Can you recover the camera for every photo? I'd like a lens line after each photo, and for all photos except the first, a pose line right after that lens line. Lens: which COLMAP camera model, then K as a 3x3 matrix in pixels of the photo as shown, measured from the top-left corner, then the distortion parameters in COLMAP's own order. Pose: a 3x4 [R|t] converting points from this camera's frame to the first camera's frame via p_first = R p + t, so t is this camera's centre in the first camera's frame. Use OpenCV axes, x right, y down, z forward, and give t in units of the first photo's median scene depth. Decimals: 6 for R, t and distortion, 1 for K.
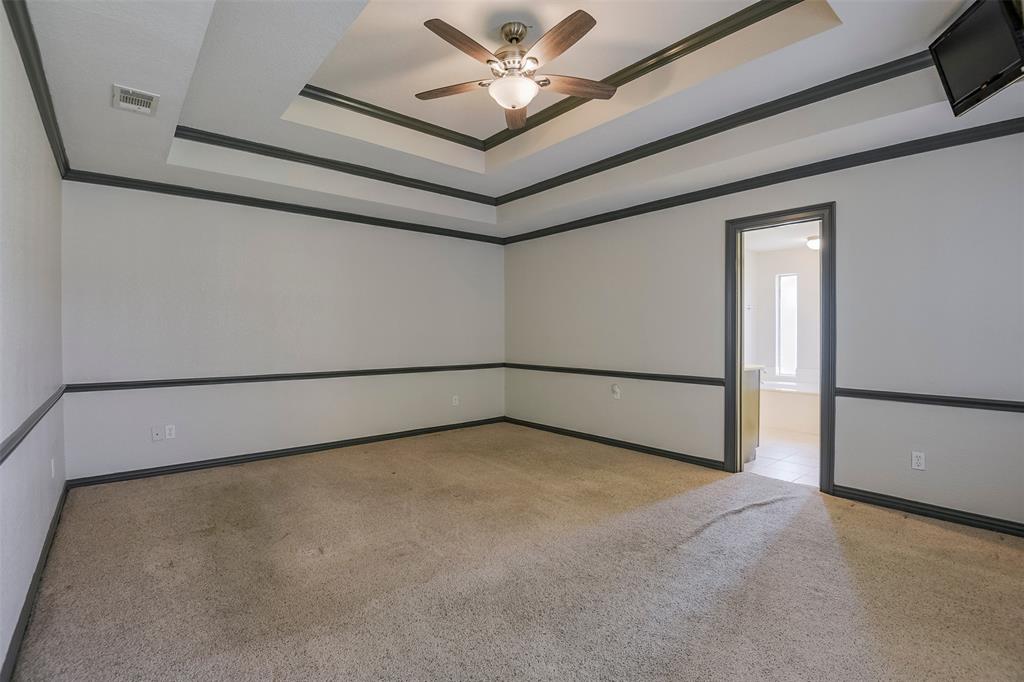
lens RADIAL K [[472.1, 0, 505.9], [0, 472.1, 343.7], [0, 0, 1]] dist [0.000814, -0.000160]
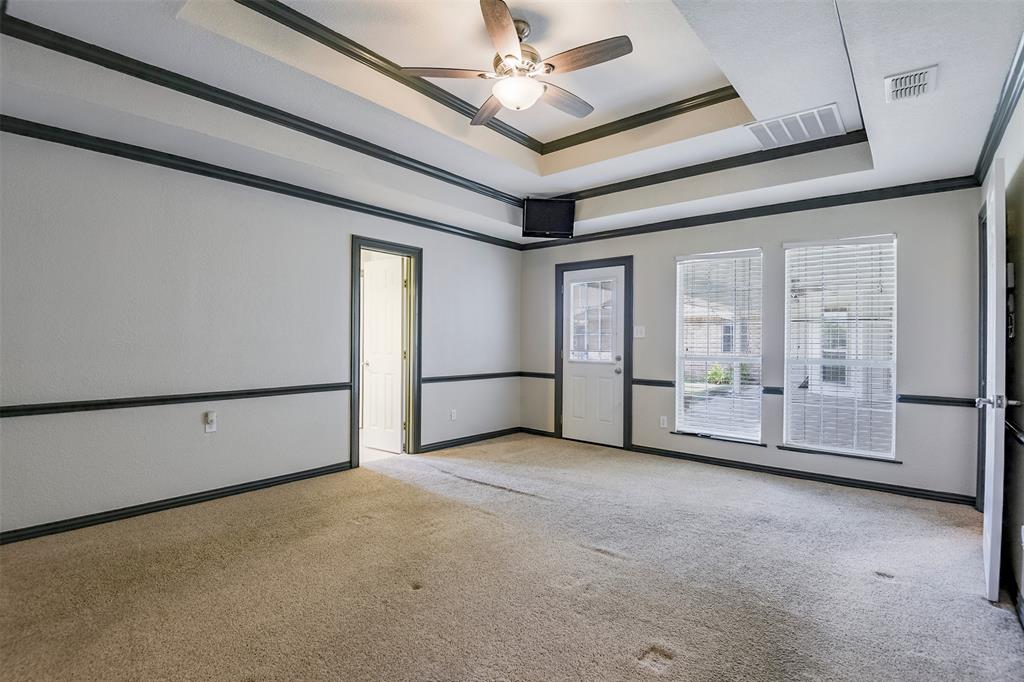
lens RADIAL K [[485.0, 0, 512.0], [0, 485.0, 341.0], [0, 0, 1]] dist [0.036720, -0.000065]
pose [[-0.162729, -0.003068, 0.986666, -0.790773], [0.016080, 0.999854, 0.005761, -0.022570], [-0.986540, 0.016803, -0.162656, 0.949654]]
